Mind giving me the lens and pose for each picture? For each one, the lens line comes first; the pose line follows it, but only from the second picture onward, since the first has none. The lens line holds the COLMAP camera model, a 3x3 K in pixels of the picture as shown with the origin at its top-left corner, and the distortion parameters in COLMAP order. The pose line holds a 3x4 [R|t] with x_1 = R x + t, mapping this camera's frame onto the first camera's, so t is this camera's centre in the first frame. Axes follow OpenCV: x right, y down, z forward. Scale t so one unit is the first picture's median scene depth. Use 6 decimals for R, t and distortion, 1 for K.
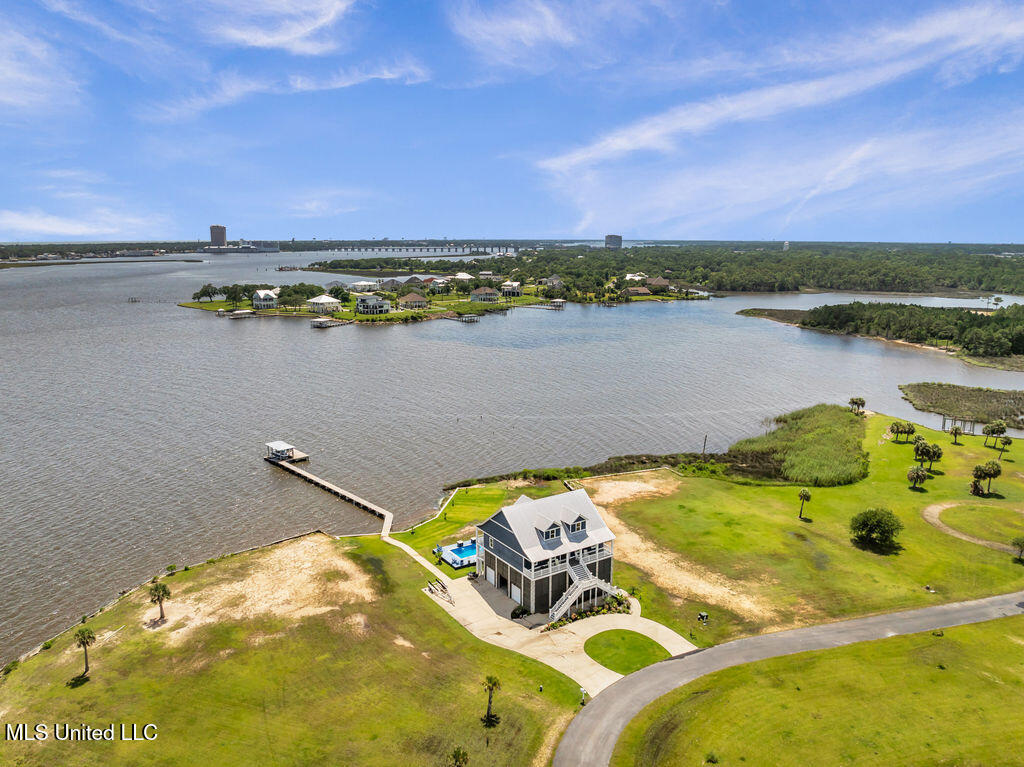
lens RADIAL K [[730.8, 0, 515.2], [0, 730.8, 381.6], [0, 0, 1]] dist [-0.035733, 0.006199]
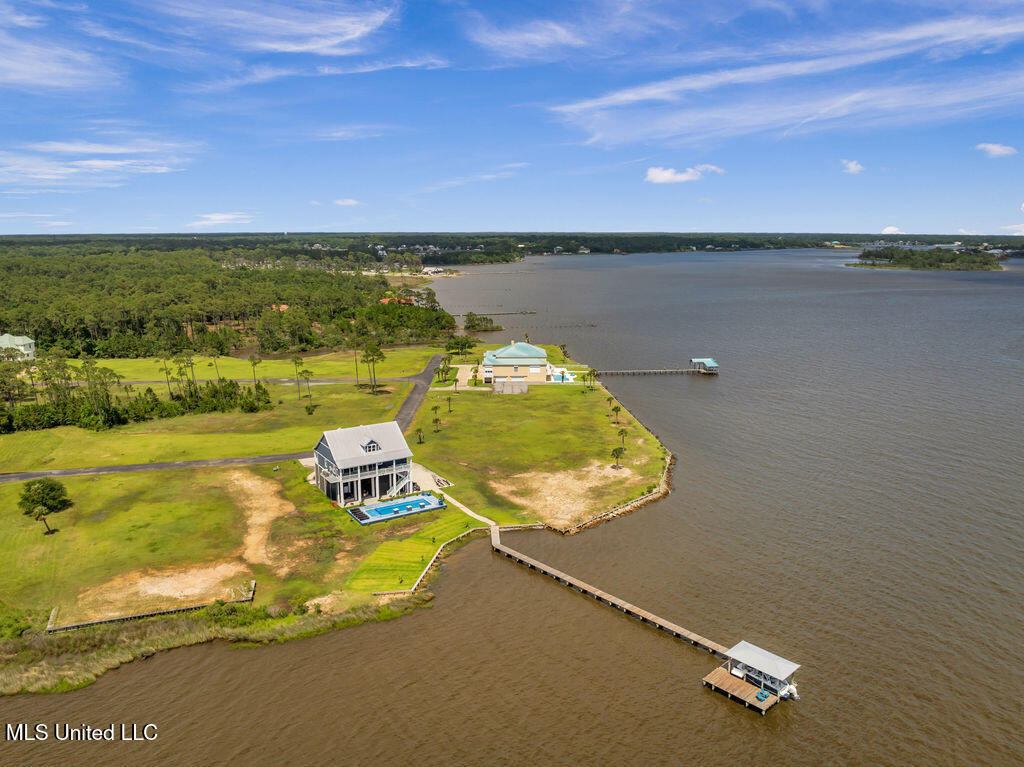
lens RADIAL K [[743.5, 0, 512.0], [0, 743.5, 383.5], [0, 0, 1]] dist [-0.038157, 0.003366]
pose [[-0.999792, -0.007784, 0.018871, -0.269231], [0.000222, 0.920256, 0.391317, -0.455106], [-0.020412, 0.391240, -0.920062, 2.275653]]
